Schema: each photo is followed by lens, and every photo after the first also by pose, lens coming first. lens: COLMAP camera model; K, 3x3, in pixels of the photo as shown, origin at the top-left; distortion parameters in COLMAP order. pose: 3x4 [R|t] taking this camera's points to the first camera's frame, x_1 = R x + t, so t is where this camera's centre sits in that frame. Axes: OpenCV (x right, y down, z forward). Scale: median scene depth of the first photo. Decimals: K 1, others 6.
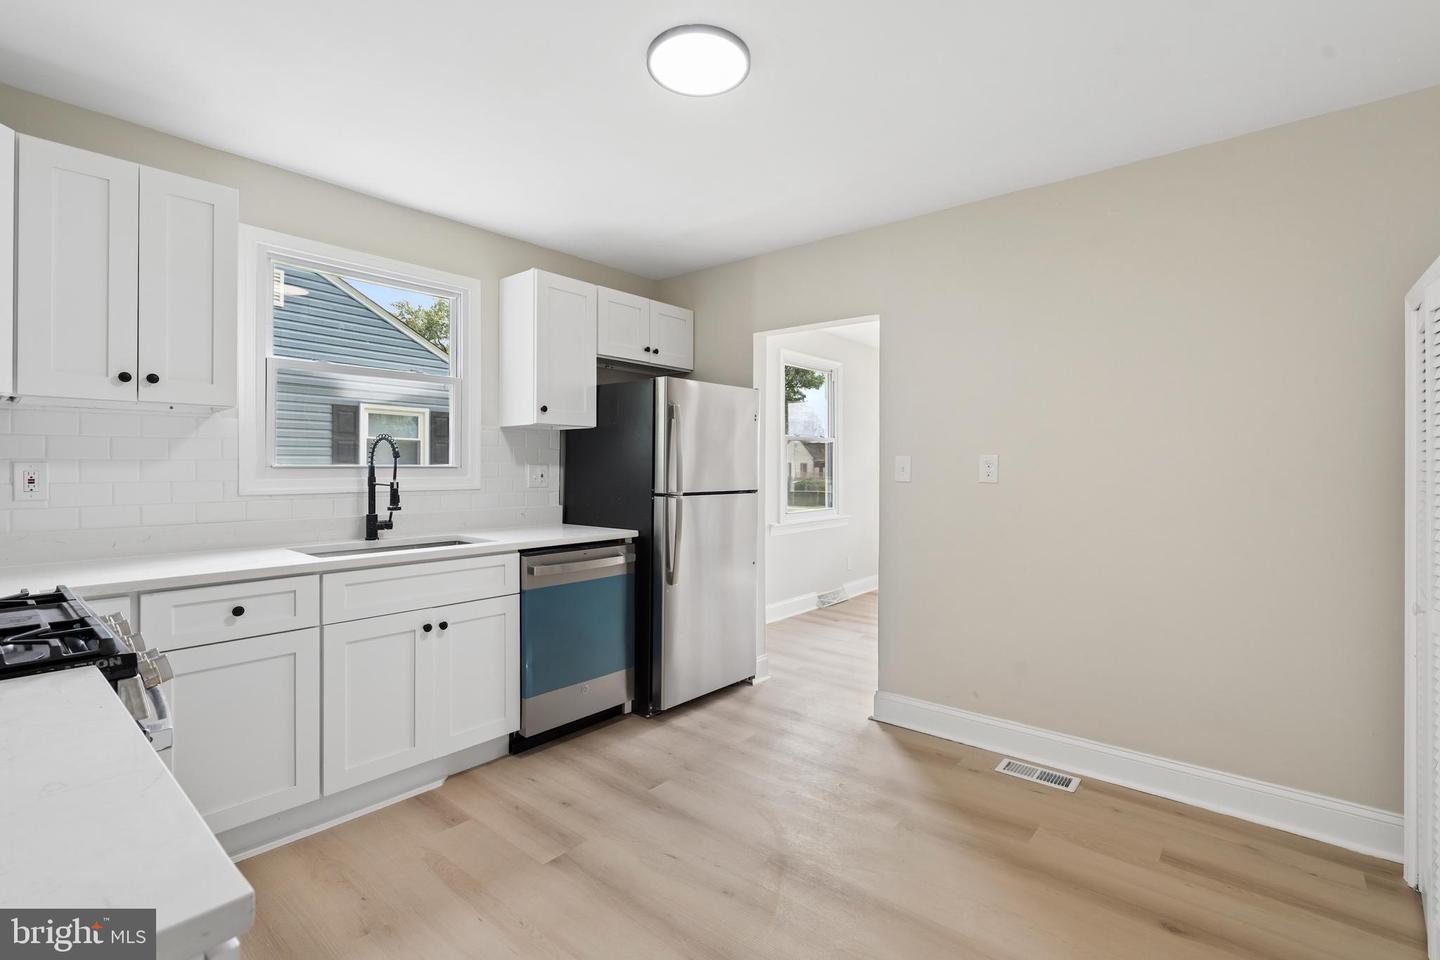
lens RADIAL K [[659.8, 0, 705.5], [0, 659.8, 470.3], [0, 0, 1]] dist [-0.011297, 0.004829]
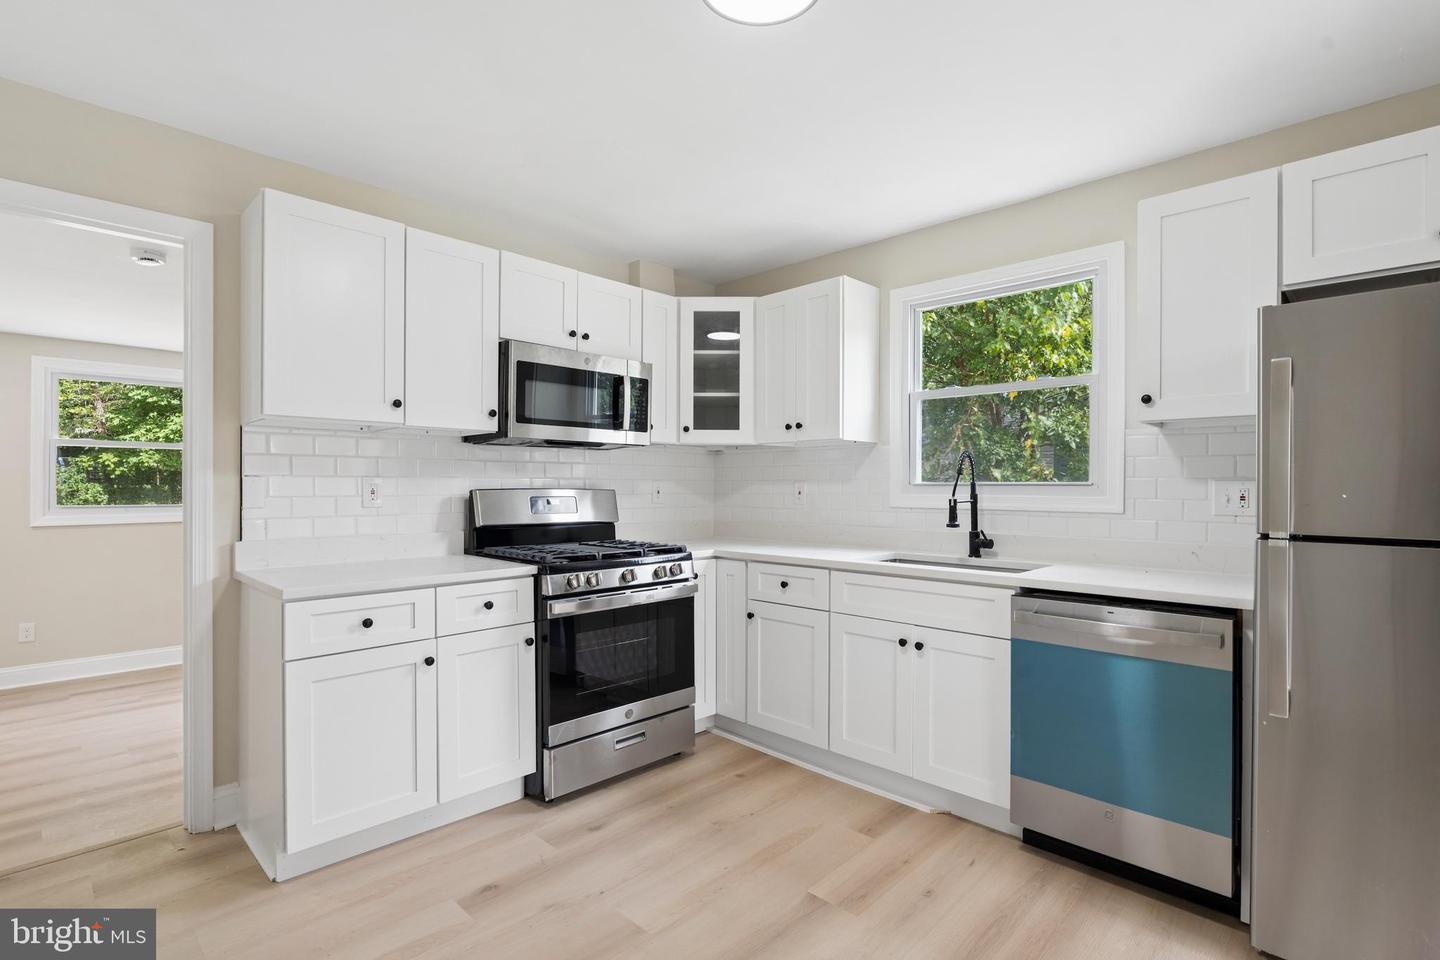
lens RADIAL K [[689.8, 0, 719.8], [0, 689.8, 483.9], [0, 0, 1]] dist [-0.004889, -0.000248]
pose [[-0.059387, -0.002108, -0.998233, 0.591438], [-0.005944, 0.999981, -0.001758, -0.000998], [0.998217, 0.005829, -0.059398, 0.705467]]
